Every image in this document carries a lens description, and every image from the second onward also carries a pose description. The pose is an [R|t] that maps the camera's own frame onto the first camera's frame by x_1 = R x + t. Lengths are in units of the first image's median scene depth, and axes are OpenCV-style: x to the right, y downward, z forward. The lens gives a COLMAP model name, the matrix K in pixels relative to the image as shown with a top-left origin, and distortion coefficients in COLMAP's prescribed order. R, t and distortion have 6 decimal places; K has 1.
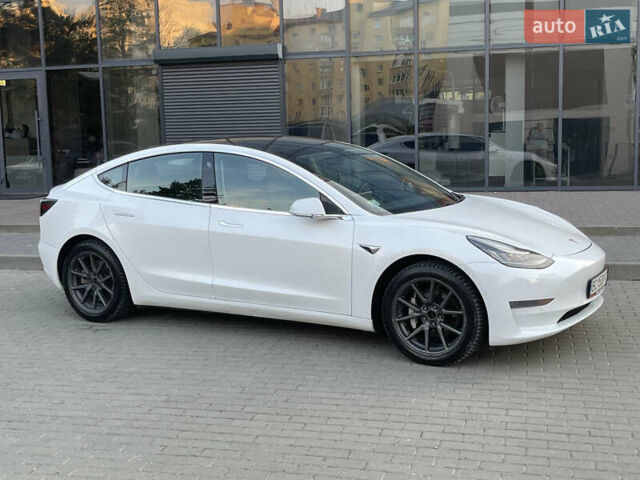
lens RADIAL K [[833.8, 0, 320.0], [0, 833.8, 240.0], [0, 0, 1]] dist [0.009446, -0.022893]
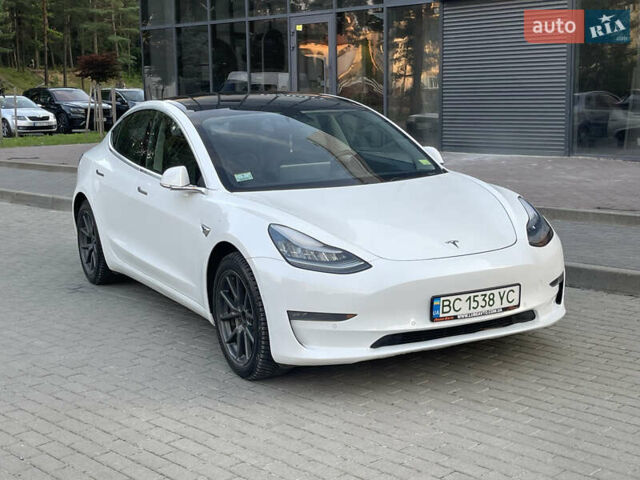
lens RADIAL K [[971.8, 0, 320.0], [0, 971.8, 240.0], [0, 0, 1]] dist [0.148708, -0.493286]
pose [[0.841628, 0.087154, -0.532979, 0.712508], [-0.065656, 0.996084, 0.059206, -0.048283], [0.536052, -0.014836, 0.844055, 0.224431]]
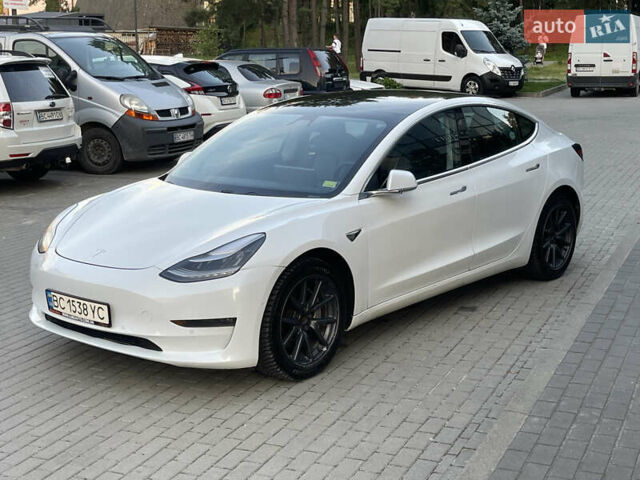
lens RADIAL K [[971.8, 0, 320.0], [0, 971.8, 240.0], [0, 0, 1]] dist [0.148708, -0.493286]
pose [[-0.168312, 0.218514, -0.961209, 1.252712], [-0.128992, 0.961853, 0.241248, -0.282763], [0.977257, 0.164594, -0.133705, 1.430476]]
